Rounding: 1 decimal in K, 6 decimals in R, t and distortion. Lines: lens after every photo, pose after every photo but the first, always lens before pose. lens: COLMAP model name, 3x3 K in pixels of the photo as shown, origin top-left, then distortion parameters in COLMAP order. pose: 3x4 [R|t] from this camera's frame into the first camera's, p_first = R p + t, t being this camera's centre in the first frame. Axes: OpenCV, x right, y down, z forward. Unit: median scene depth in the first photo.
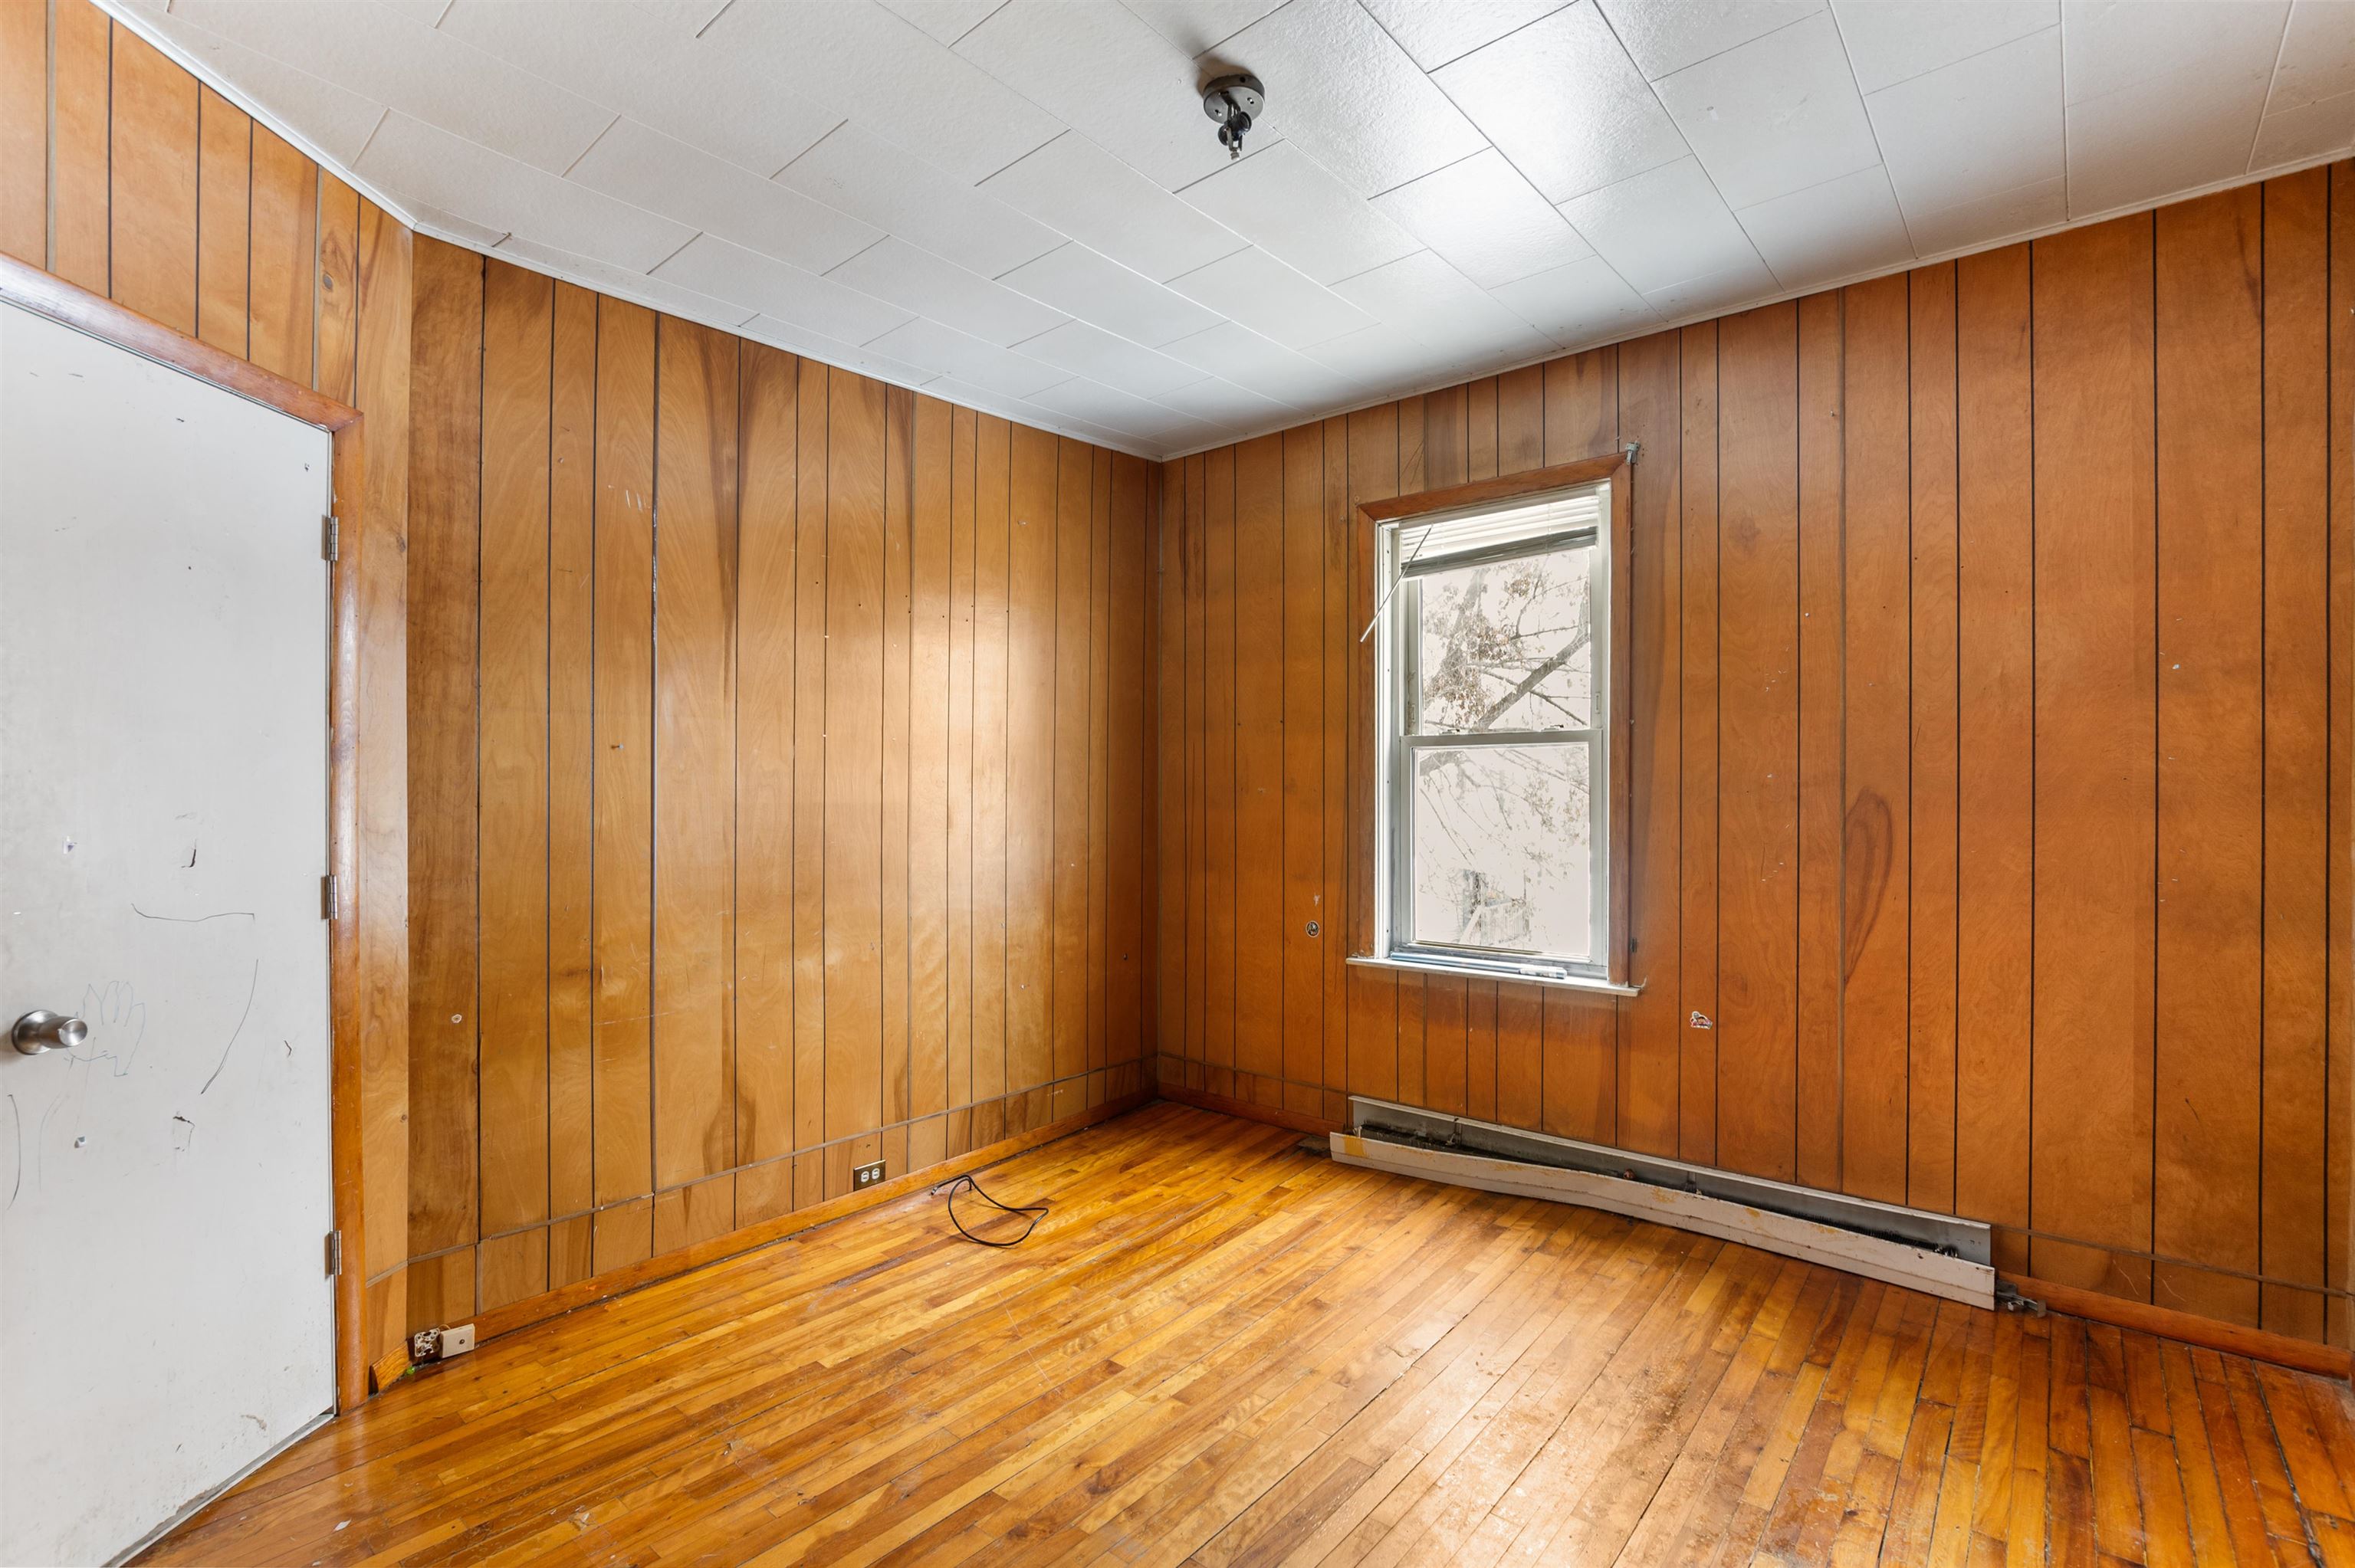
lens RADIAL K [[1053.7, 0, 1173.4], [0, 1053.7, 790.2], [0, 0, 1]] dist [-0.015700, -0.000072]
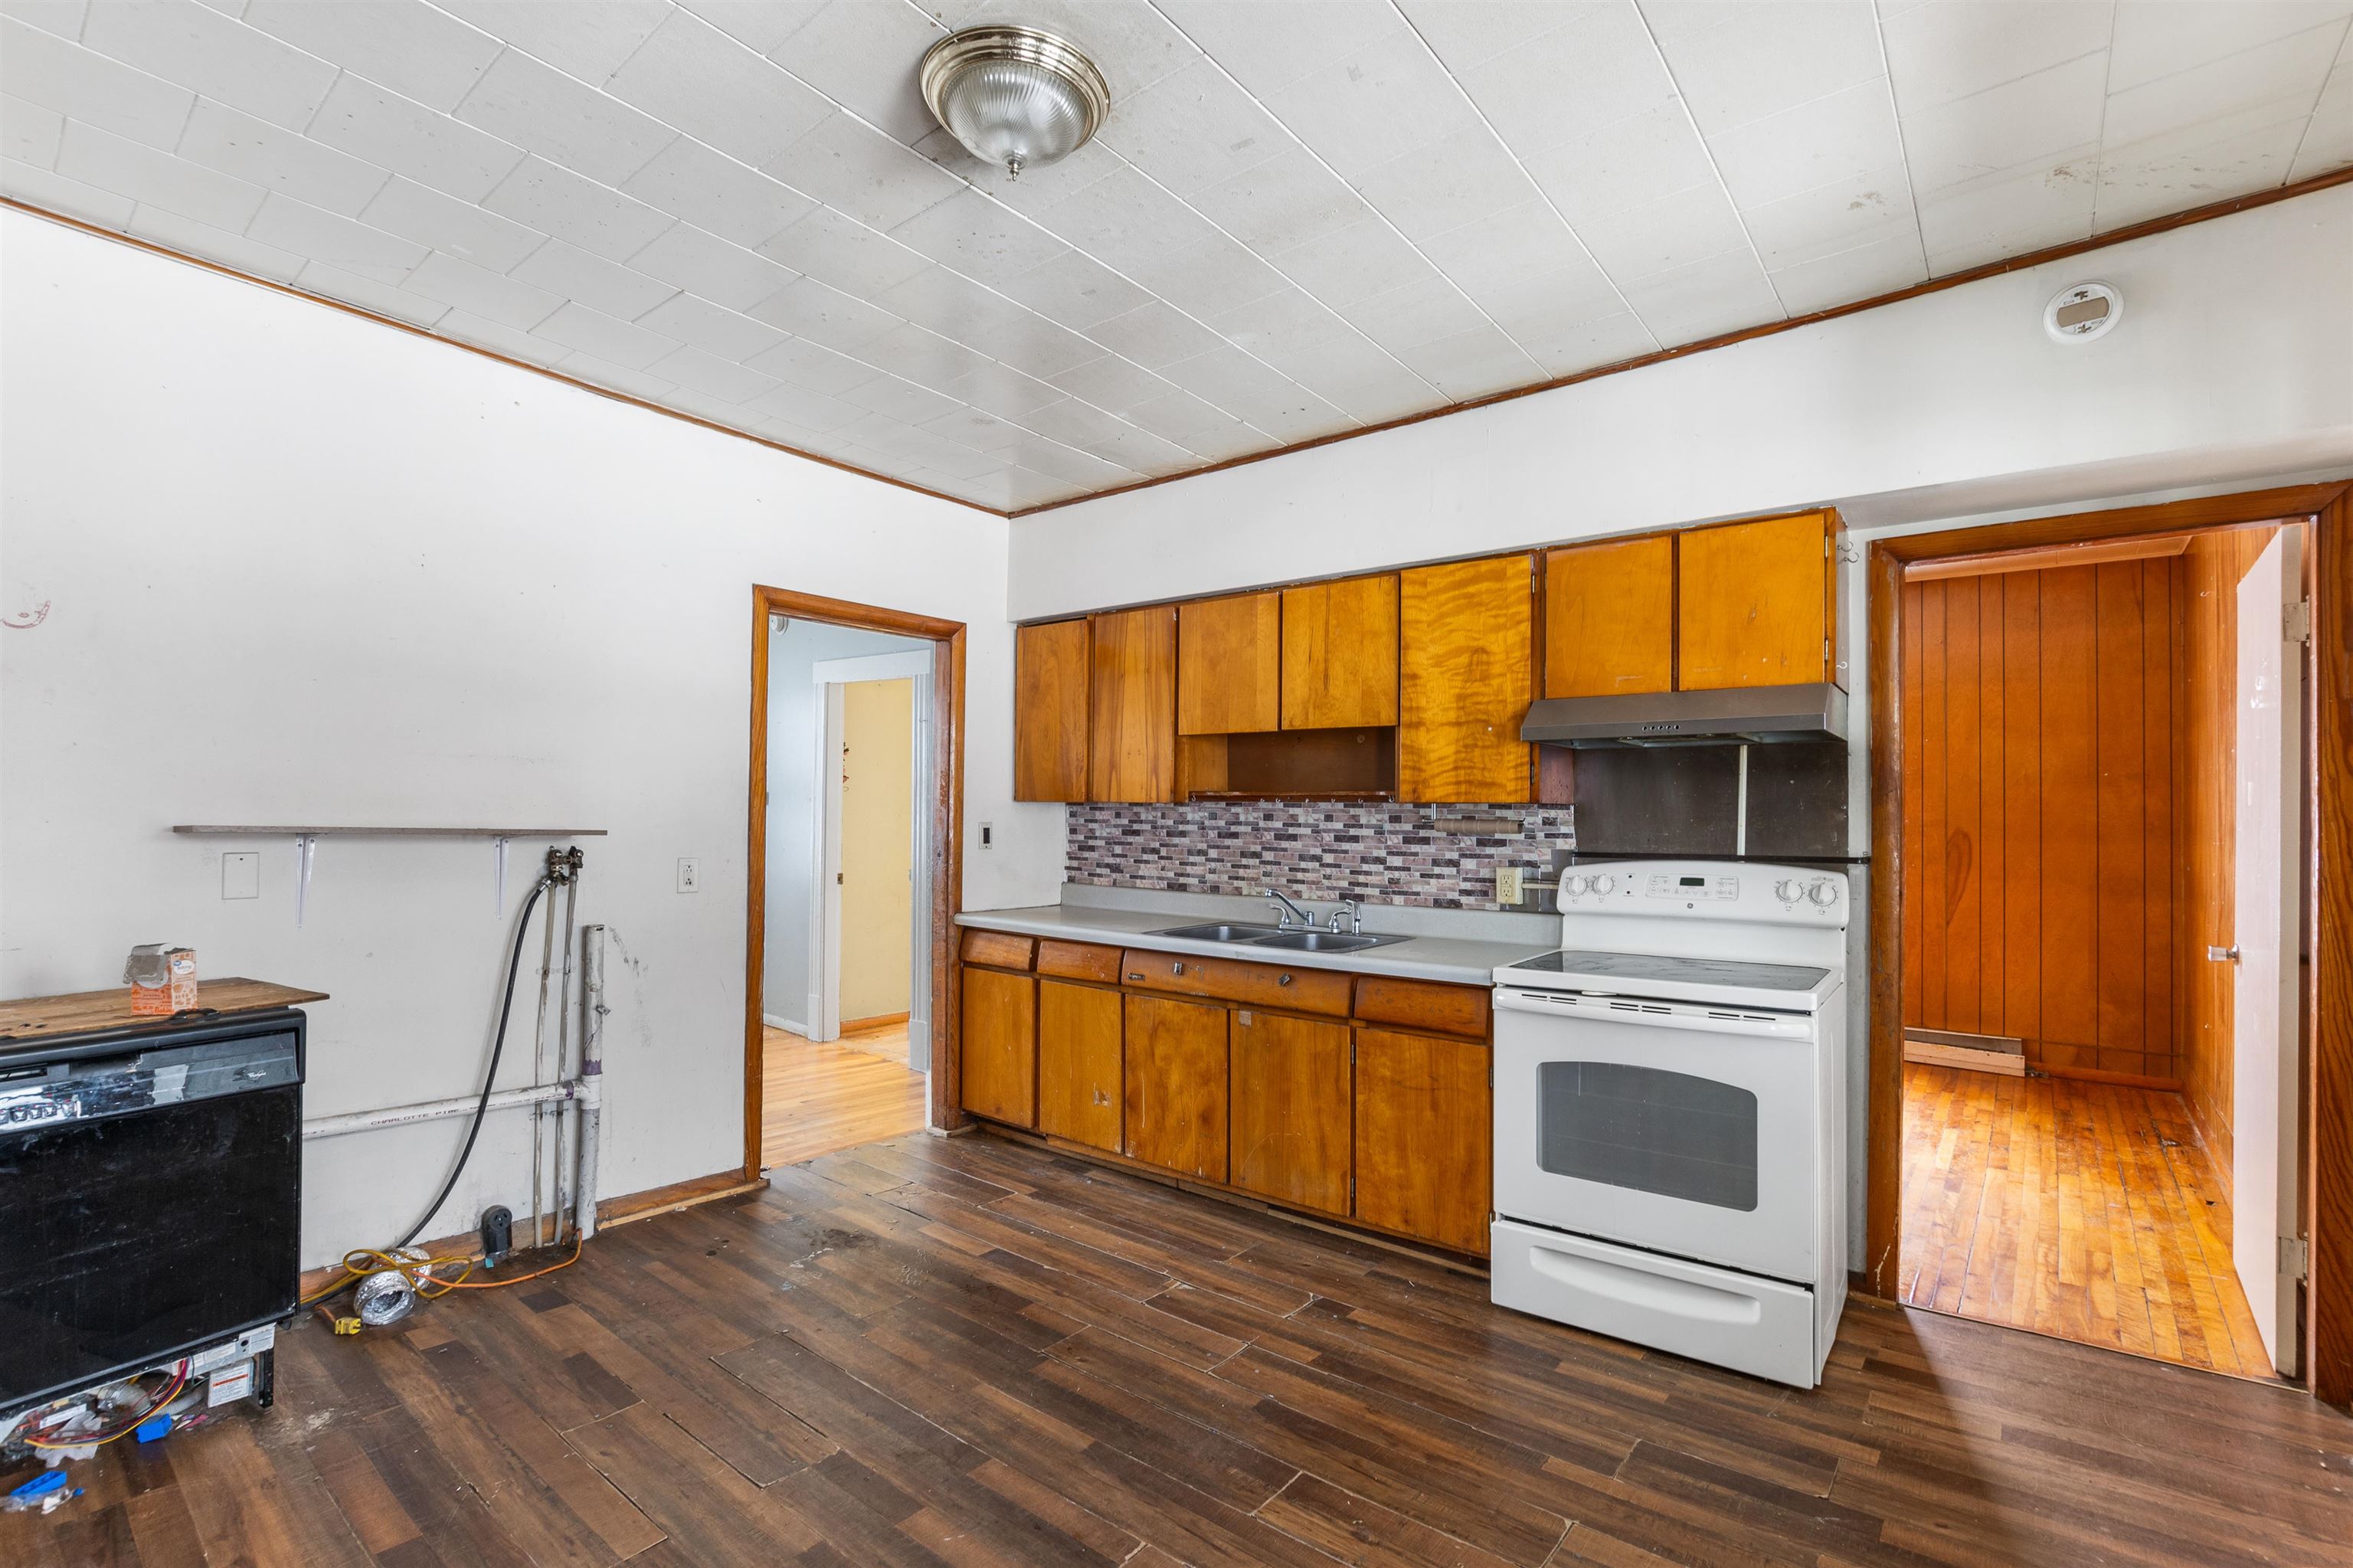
lens RADIAL K [[1053.0, 0, 1181.1], [0, 1053.0, 788.5], [0, 0, 1]] dist [-0.015700, -0.000072]
pose [[0.999035, 0.008073, -0.043184, -0.824231], [-0.008937, 0.999763, -0.019855, -0.026904], [0.043013, 0.020222, 0.998870, -1.186011]]
